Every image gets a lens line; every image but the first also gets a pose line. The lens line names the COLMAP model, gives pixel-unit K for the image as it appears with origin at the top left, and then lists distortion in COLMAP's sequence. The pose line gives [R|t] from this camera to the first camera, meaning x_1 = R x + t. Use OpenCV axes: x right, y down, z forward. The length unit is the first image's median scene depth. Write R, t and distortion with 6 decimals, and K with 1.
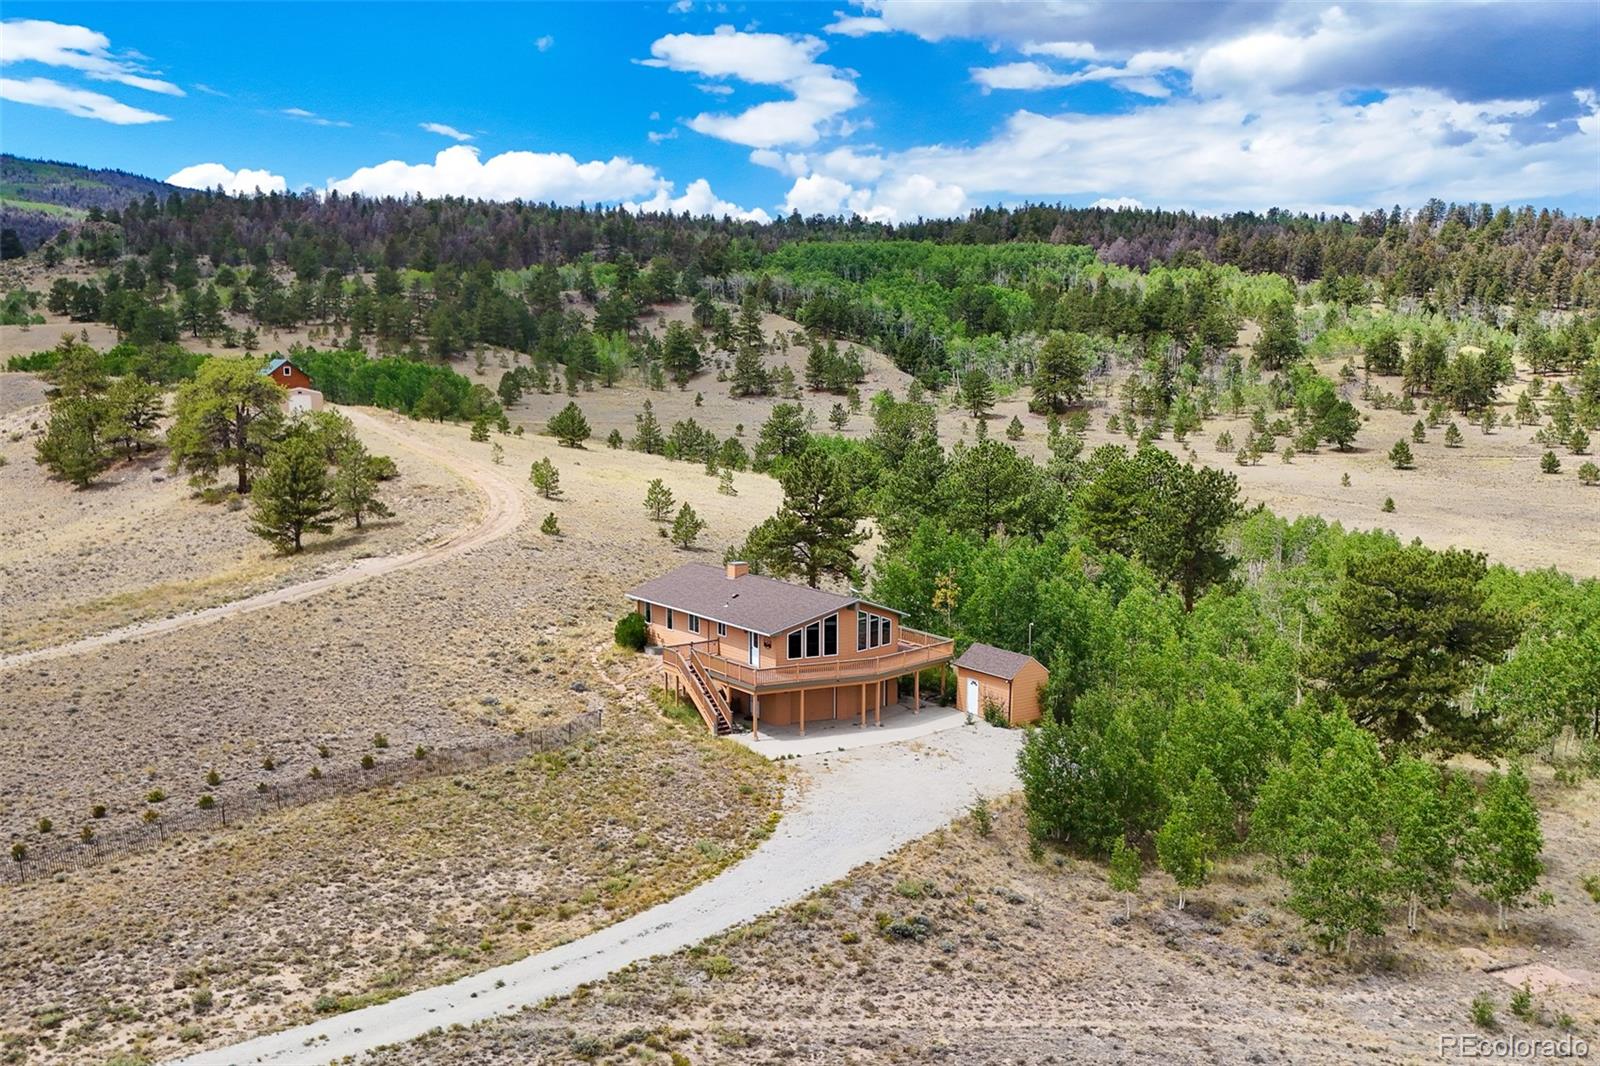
lens RADIAL K [[1398.1, 0, 797.2], [0, 1398.1, 503.1], [0, 0, 1]] dist [0.052170, -0.005241]
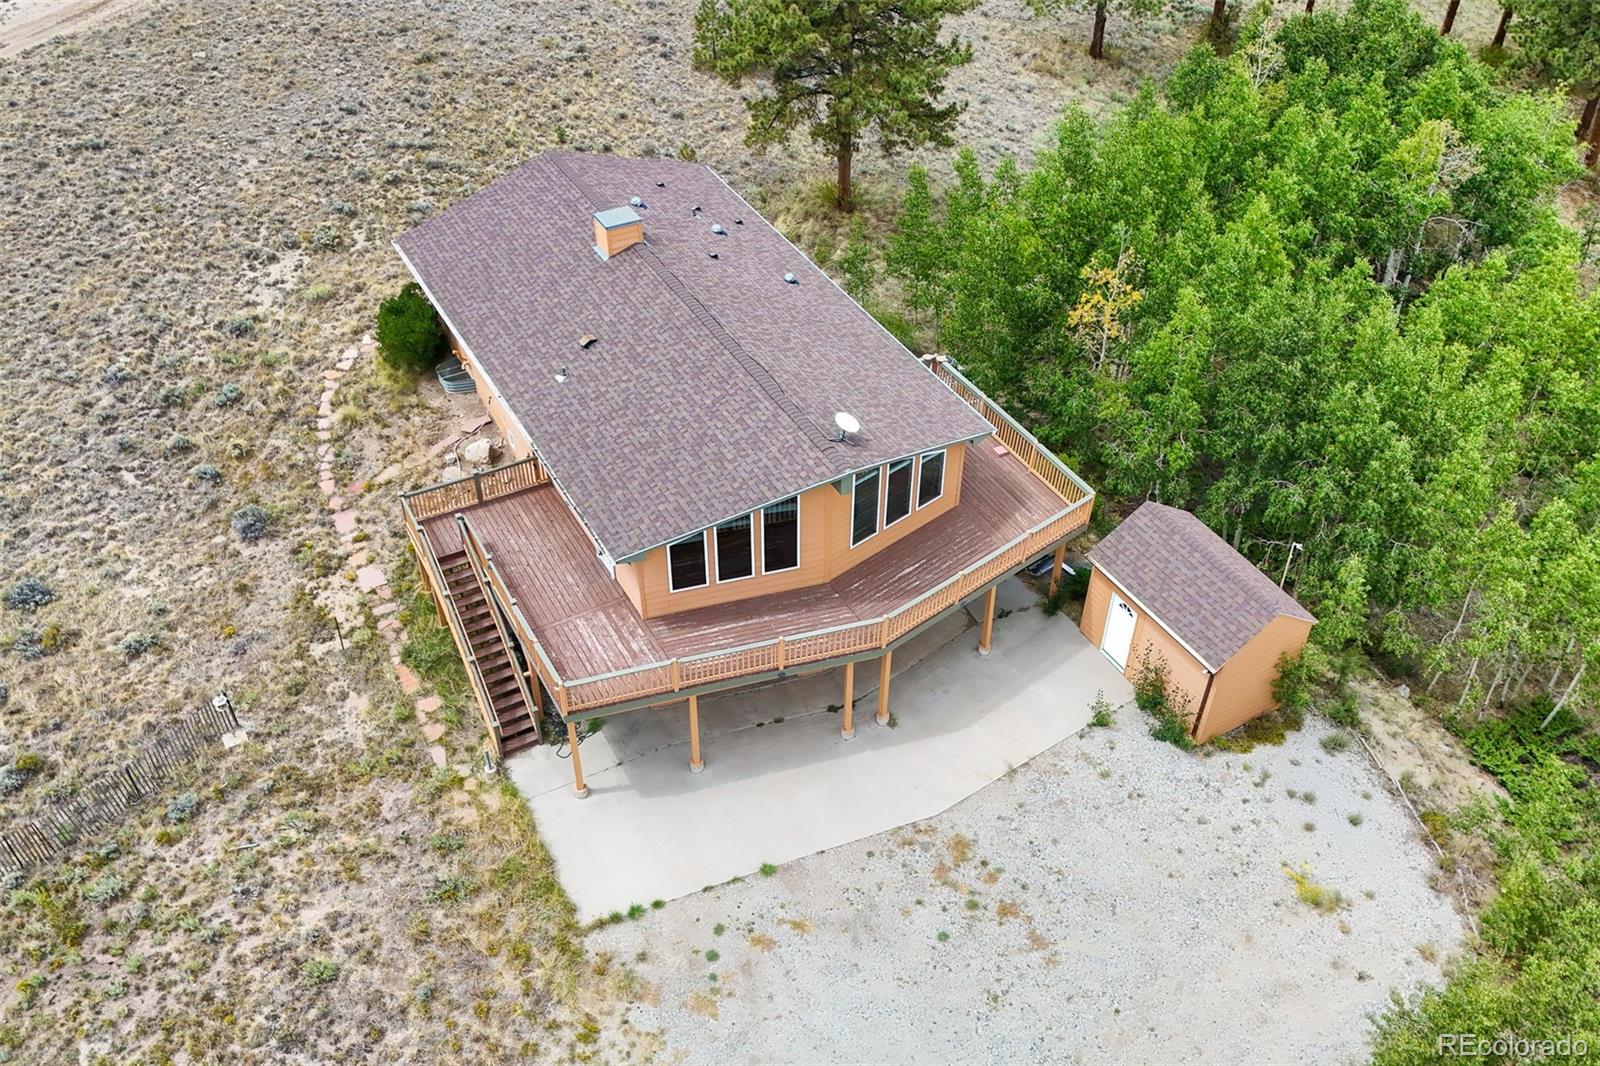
lens RADIAL K [[1433.9, 0, 800.0], [0, 1433.9, 533.0], [0, 0, 1]] dist [0.060985, 0.004342]
pose [[0.992137, 0.078811, -0.097230, 0.014141], [-0.010266, 0.825476, 0.564344, -0.028348], [0.124738, -0.558908, 0.819794, 0.133295]]
